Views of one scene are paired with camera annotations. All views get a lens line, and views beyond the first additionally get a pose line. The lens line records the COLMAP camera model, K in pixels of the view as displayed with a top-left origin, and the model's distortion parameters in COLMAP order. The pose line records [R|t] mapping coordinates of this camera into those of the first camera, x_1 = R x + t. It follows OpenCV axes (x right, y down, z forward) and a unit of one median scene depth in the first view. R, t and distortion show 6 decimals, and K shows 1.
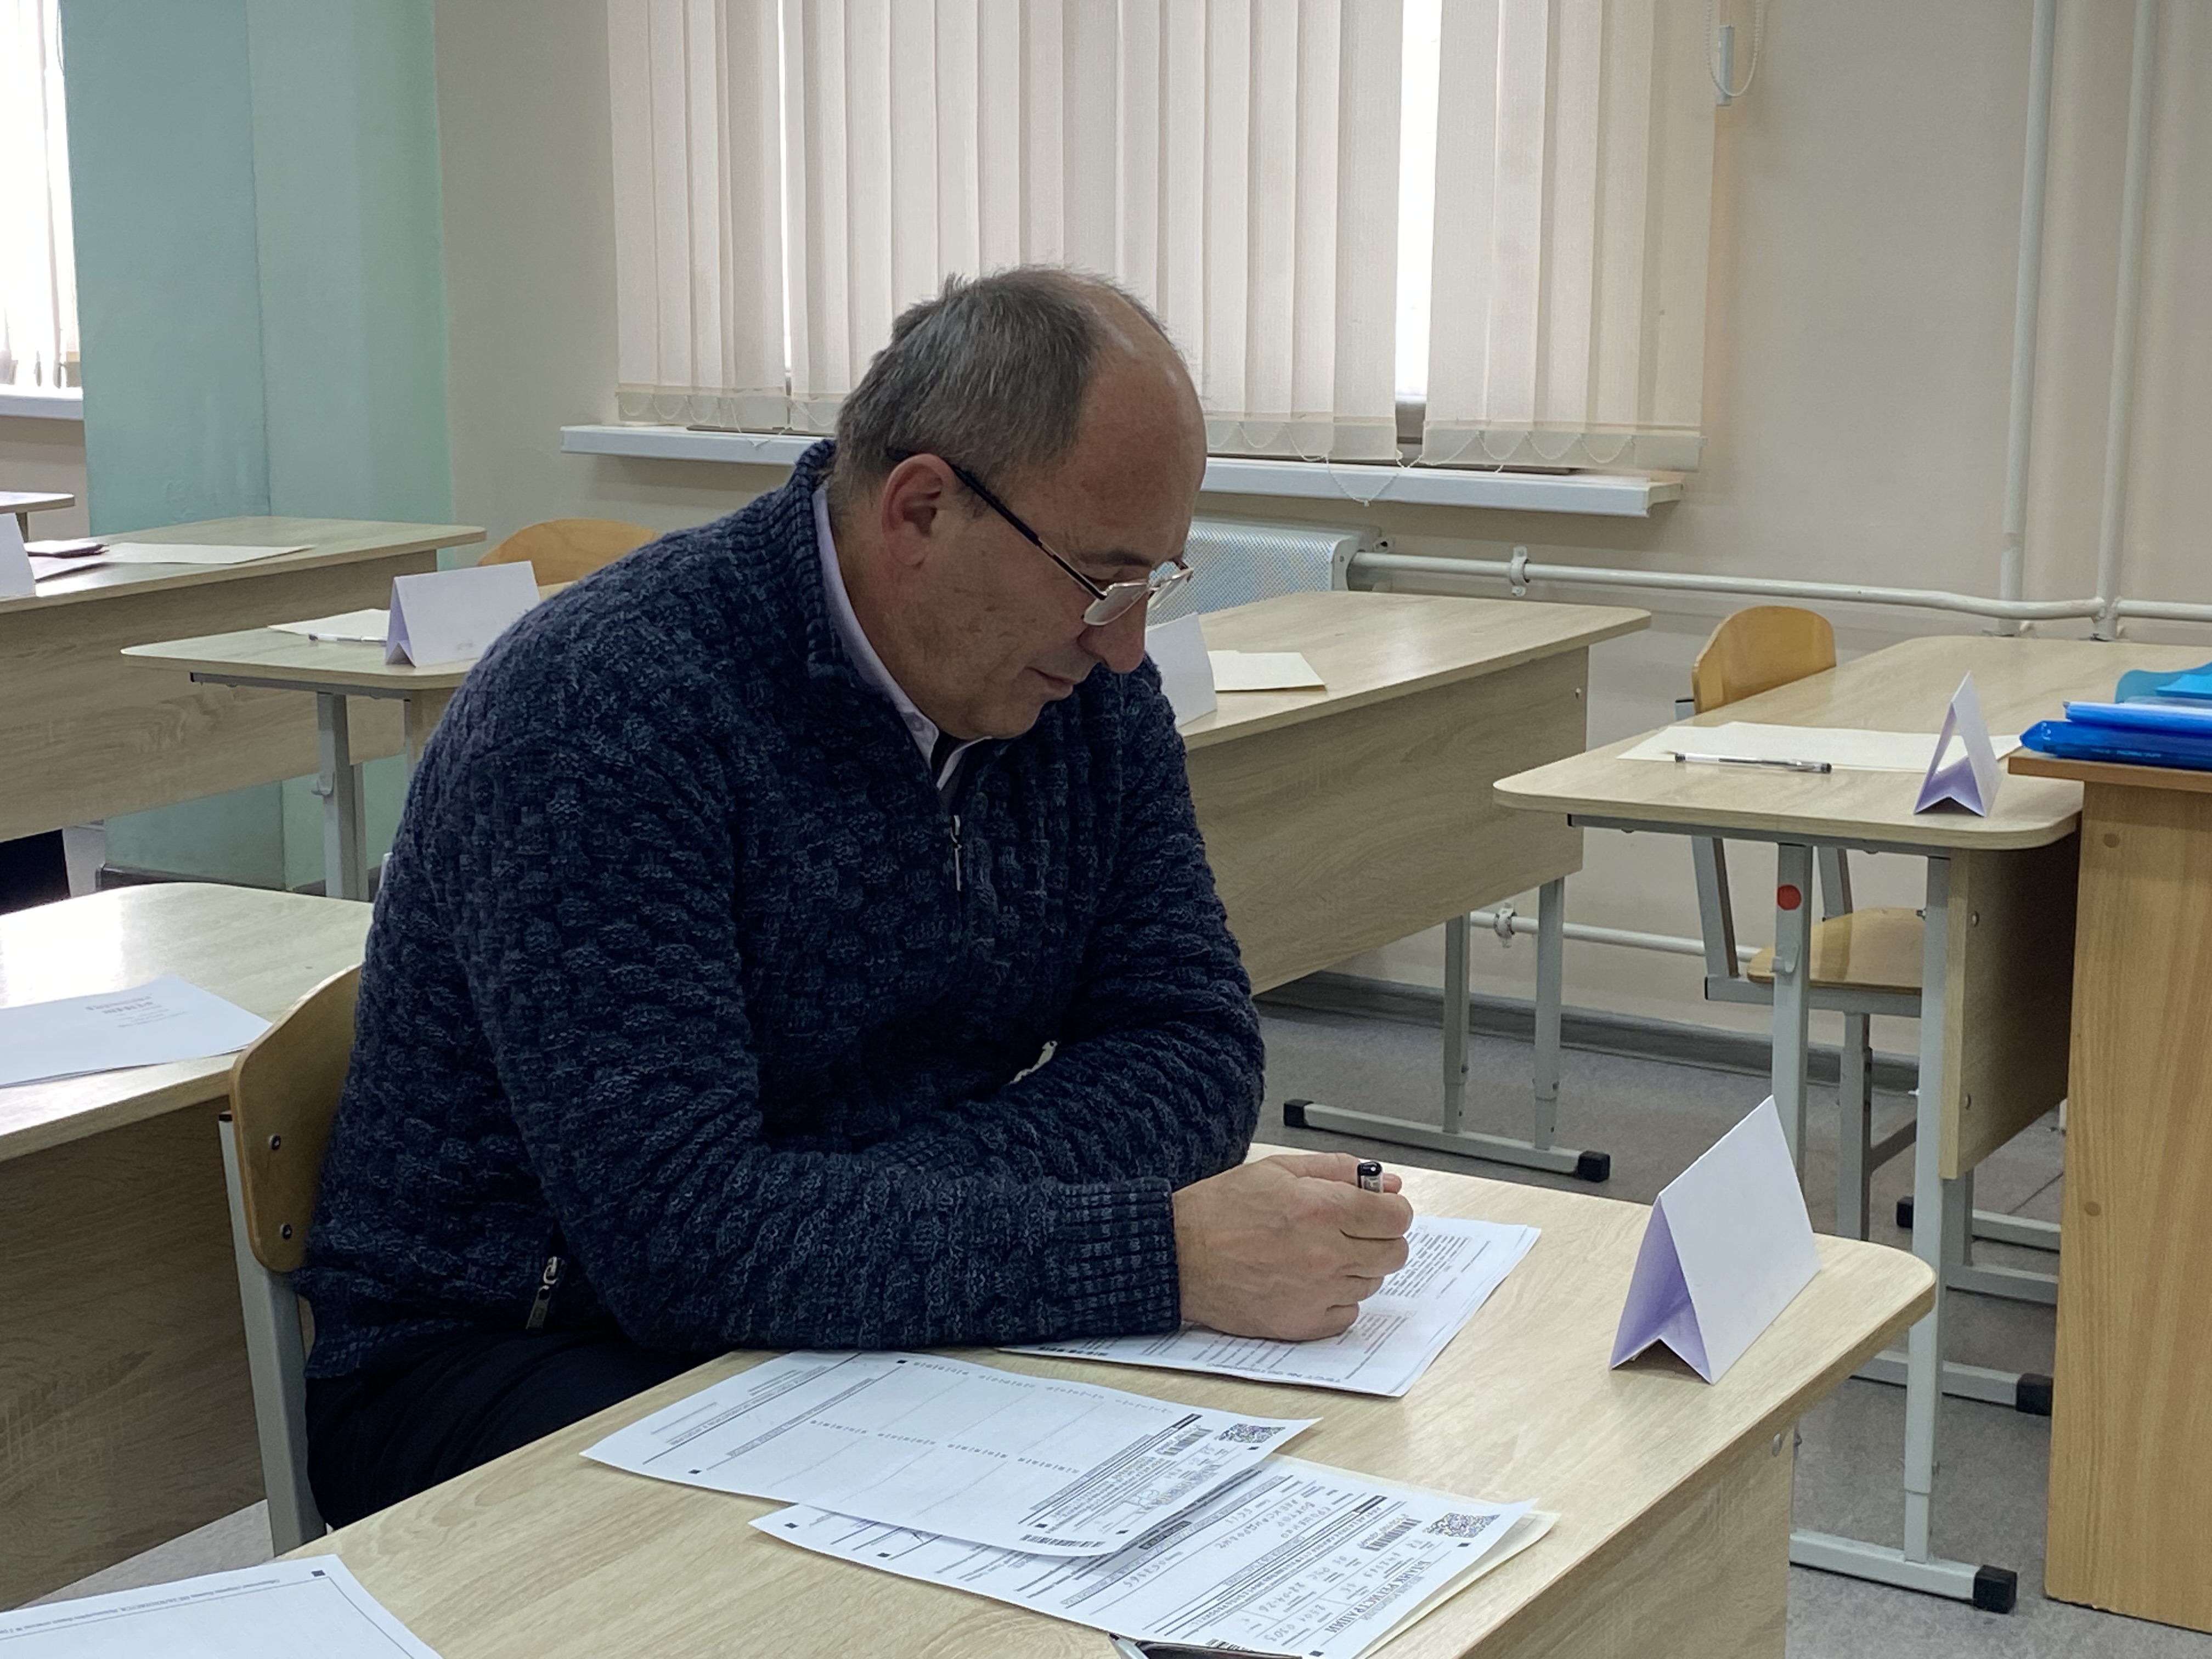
lens RADIAL K [[3485.6, 0, 1105.4], [0, 3485.6, 829.5], [0, 0, 1]] dist [-0.159476, 0.000000]
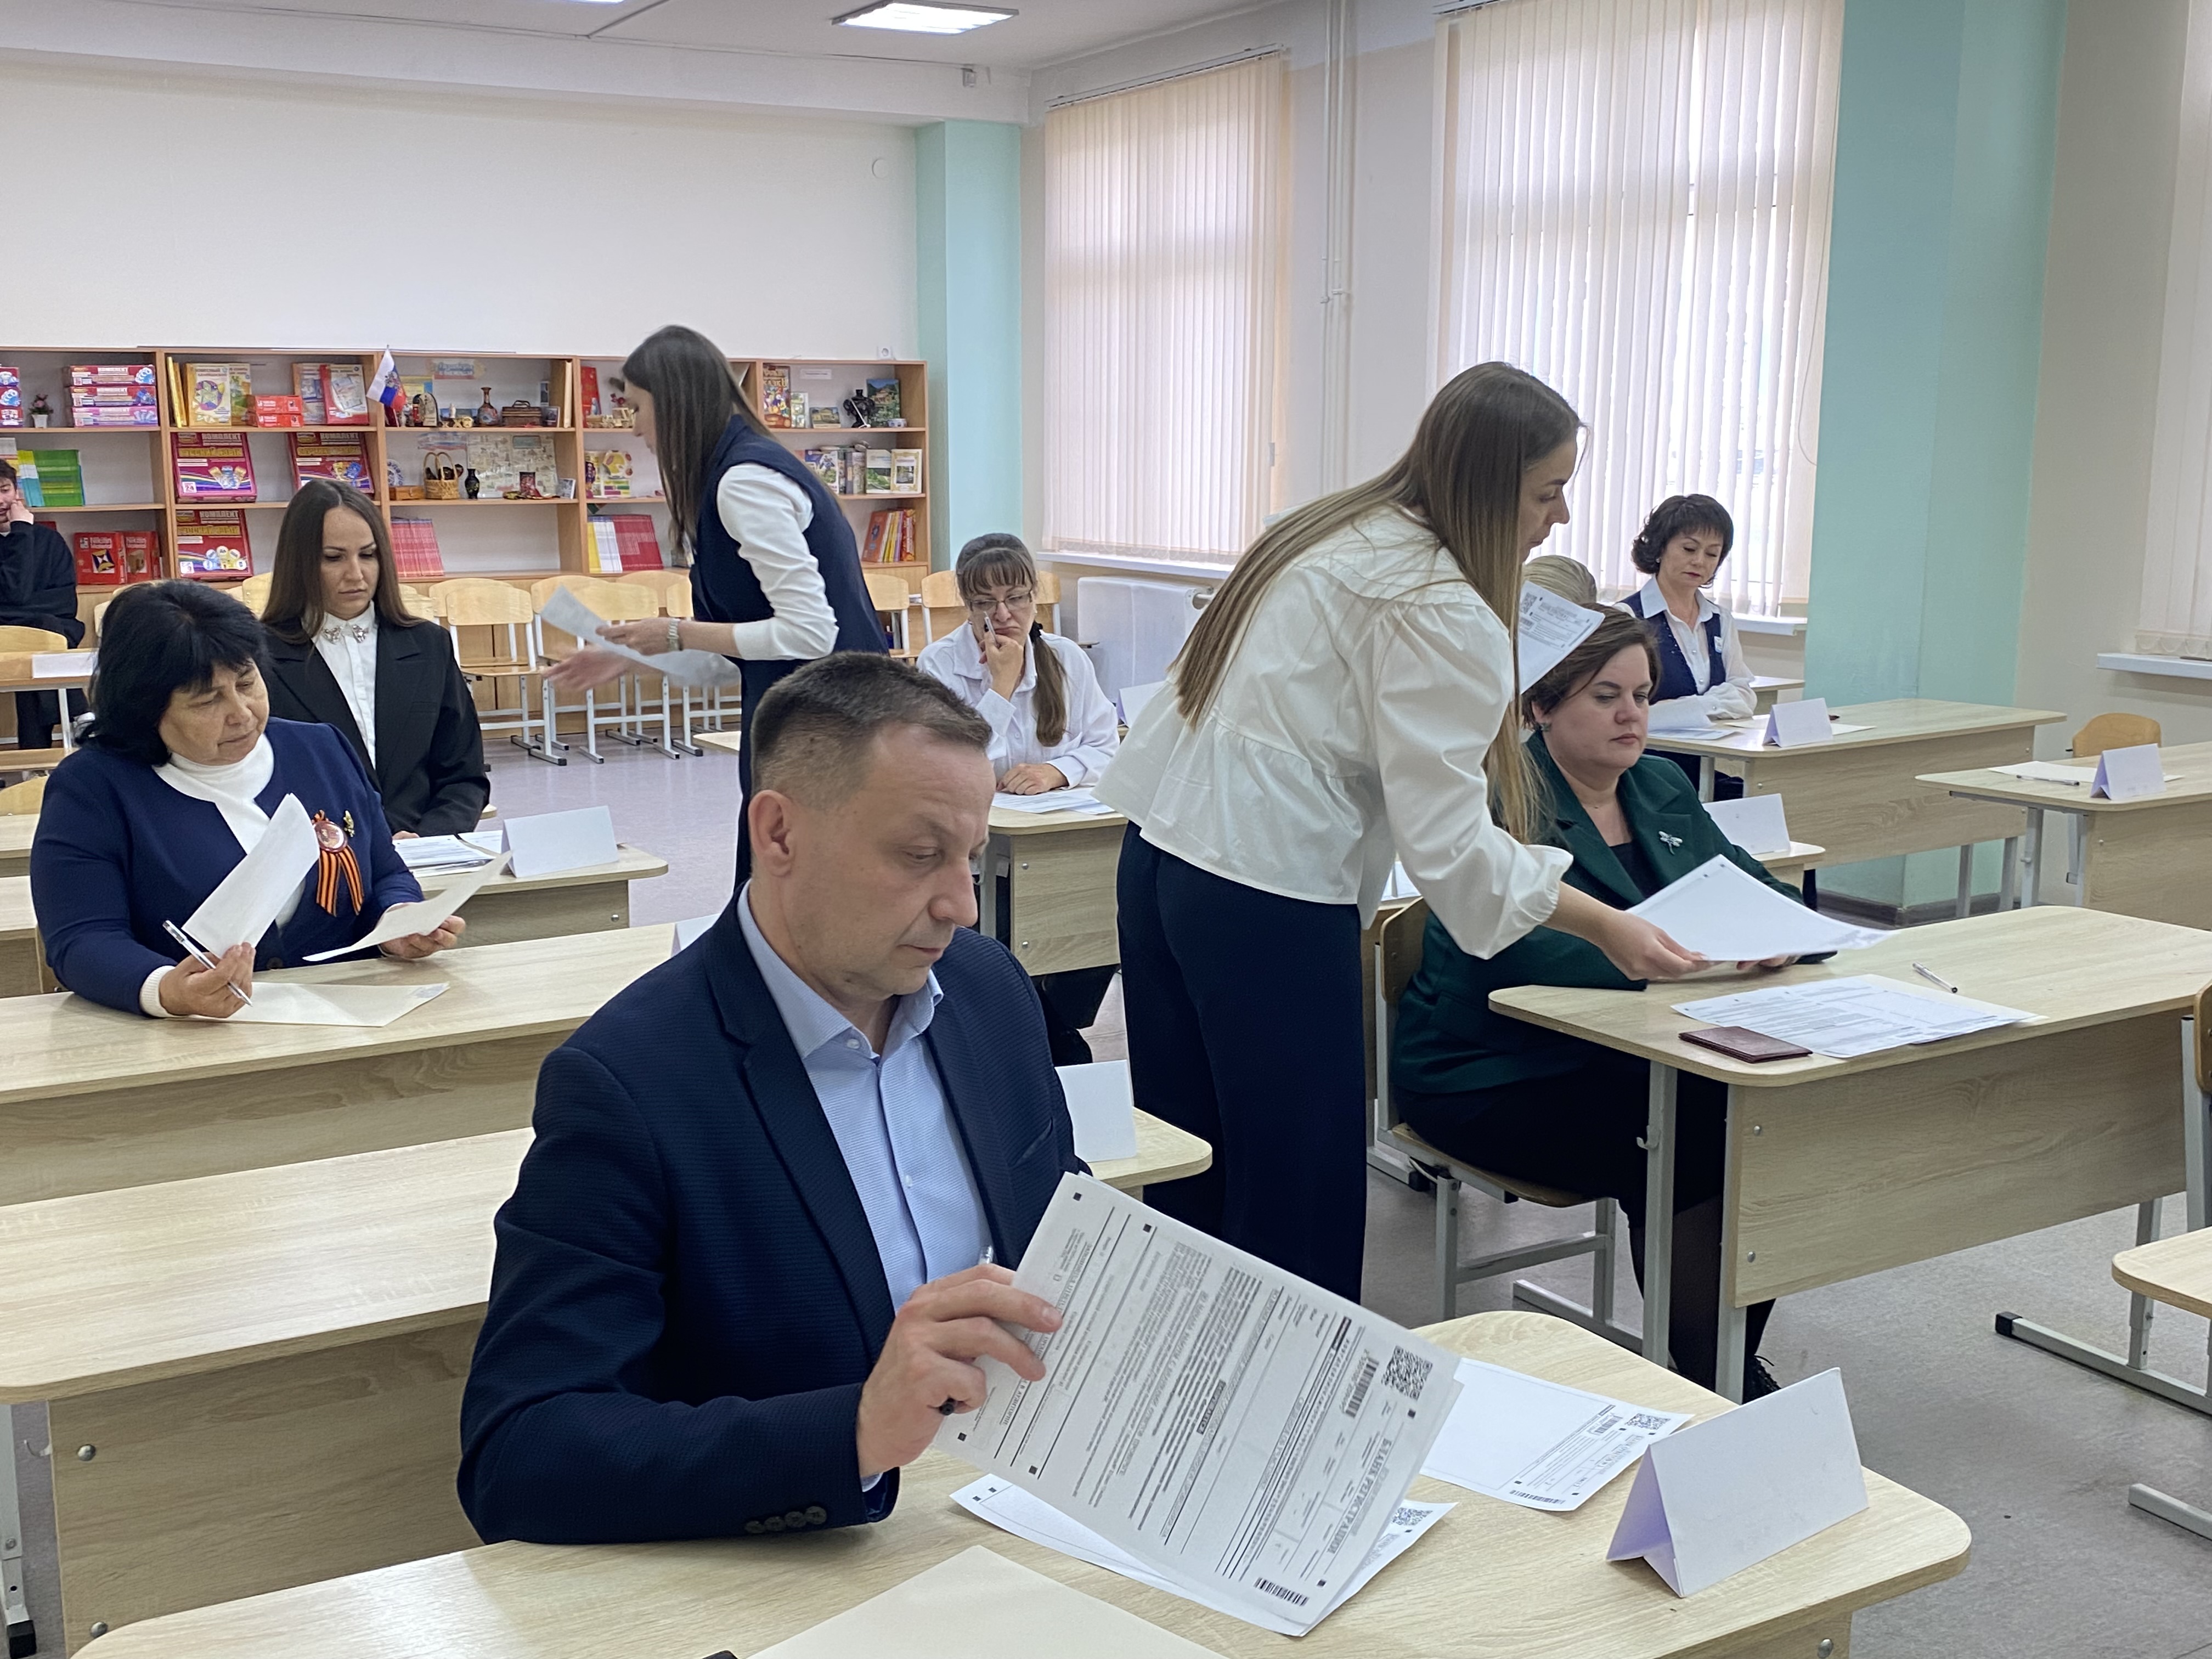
lens RADIAL K [[2268.0, 0, 1102.1], [0, 2268.0, 821.8], [0, 0, 1]] dist [0.040319, 0.000000]
pose [[0.890317, 0.079223, -0.448396, -0.092681], [-0.087689, 0.996146, 0.001889, 0.007477], [0.446818, 0.037637, 0.893833, -0.248482]]
